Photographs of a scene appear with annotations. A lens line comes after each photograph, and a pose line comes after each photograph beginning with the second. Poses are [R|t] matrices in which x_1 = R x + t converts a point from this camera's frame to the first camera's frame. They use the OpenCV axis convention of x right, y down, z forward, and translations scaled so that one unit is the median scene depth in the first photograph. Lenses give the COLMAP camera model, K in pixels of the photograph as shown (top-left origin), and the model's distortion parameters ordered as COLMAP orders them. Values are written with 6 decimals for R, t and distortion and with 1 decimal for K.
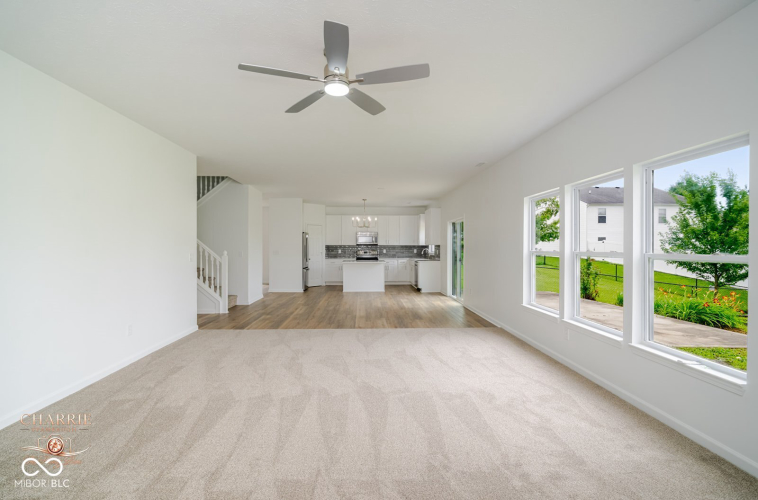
lens RADIAL K [[354.6, 0, 379.0], [0, 354.6, 250.0], [0, 0, 1]] dist [-0.001181, -0.000826]
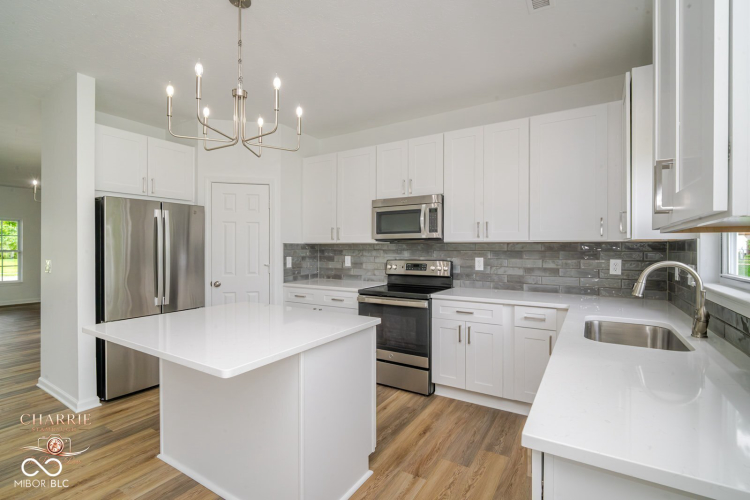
lens RADIAL K [[347.9, 0, 375.0], [0, 347.9, 250.0], [0, 0, 1]] dist [-0.008830, -0.000951]
pose [[0.827722, 0.004355, -0.561121, 0.104846], [-0.007900, 0.999961, -0.003893, -0.006185], [0.561082, 0.007655, 0.827725, 0.765372]]
